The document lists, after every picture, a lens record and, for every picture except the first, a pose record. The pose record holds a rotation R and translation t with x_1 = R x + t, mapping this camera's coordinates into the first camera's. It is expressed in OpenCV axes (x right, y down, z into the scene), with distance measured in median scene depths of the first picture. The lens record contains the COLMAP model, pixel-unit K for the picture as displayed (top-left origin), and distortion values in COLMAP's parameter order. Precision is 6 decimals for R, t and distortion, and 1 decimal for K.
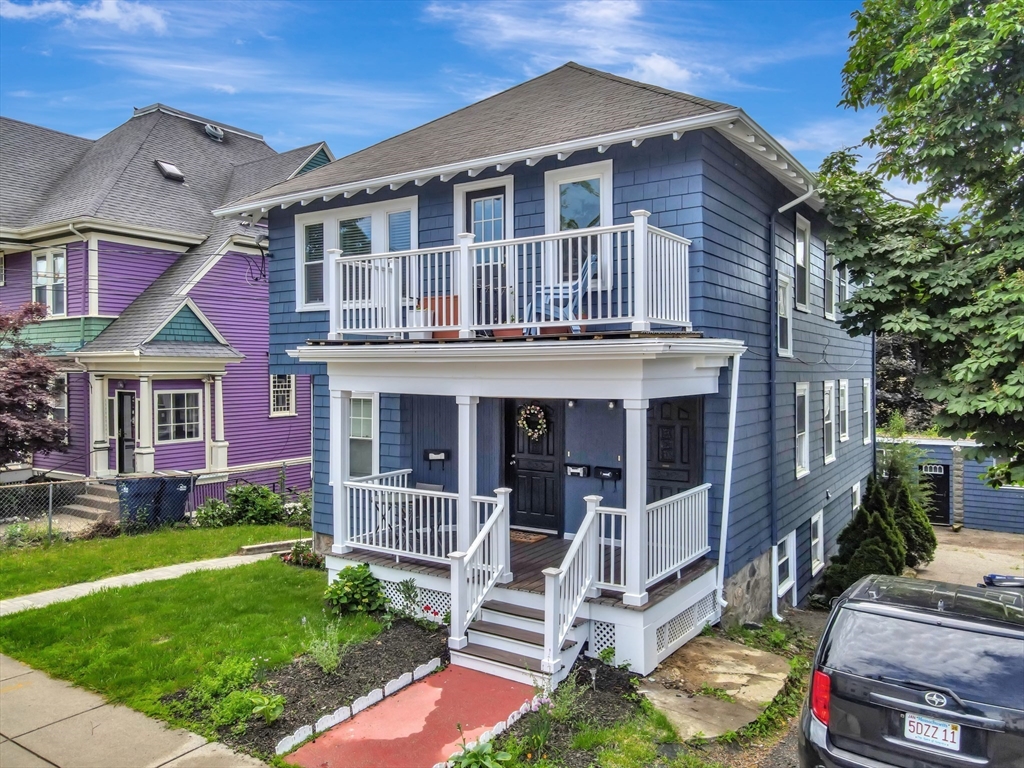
lens RADIAL K [[741.3, 0, 512.0], [0, 741.3, 384.0], [0, 0, 1]] dist [0.015236, 0.003203]
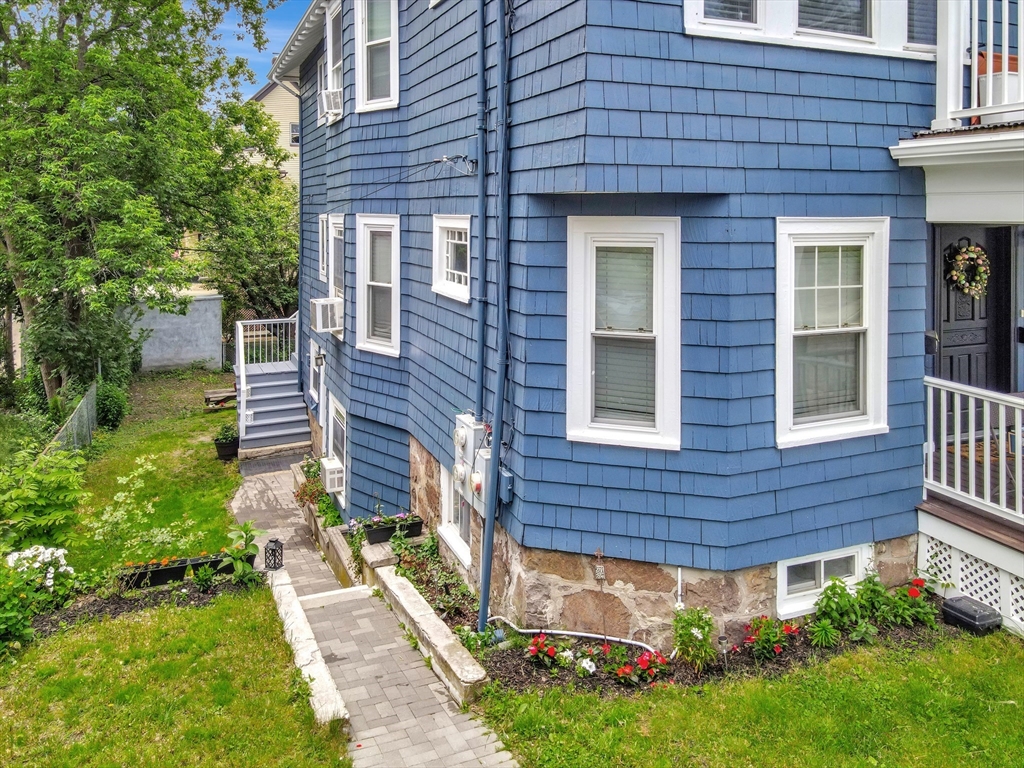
lens RADIAL K [[789.1, 0, 507.1], [0, 789.1, 238.9], [0, 0, 1]] dist [-0.009190, 0.036354]
pose [[0.555278, -0.023657, 0.831328, -0.941974], [0.015891, 0.999715, 0.017834, 0.004471], [-0.831513, 0.003308, 0.555496, 1.154979]]
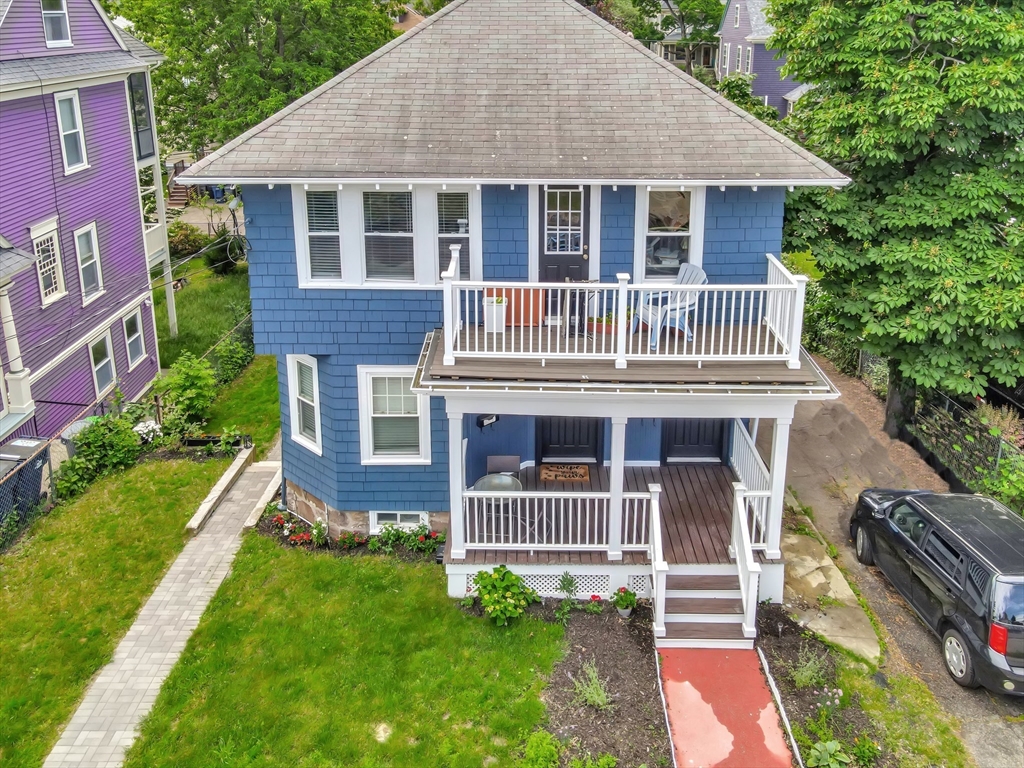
lens RADIAL K [[793.4, 0, 517.7], [0, 793.4, 206.4], [0, 0, 1]] dist [0.010290, 0.003887]
pose [[0.839266, -0.122951, 0.529637, -0.758116], [0.005056, 0.975820, 0.218516, -0.532952], [-0.543697, -0.180715, 0.819595, 0.161655]]
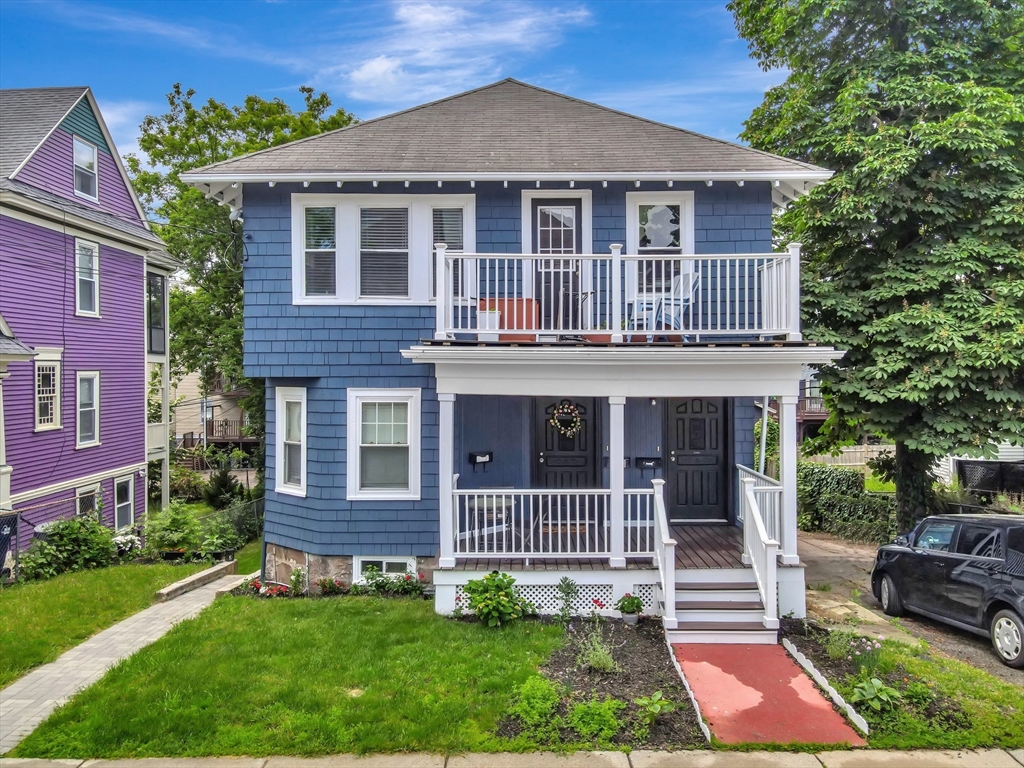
lens RADIAL K [[751.0, 0, 510.6], [0, 751.0, 370.0], [0, 0, 1]] dist [0.015997, 0.001486]
pose [[0.841626, 0.001405, 0.540059, -0.751367], [0.008434, 0.999840, -0.015743, -0.005733], [-0.539995, 0.017805, 0.841480, 0.170054]]
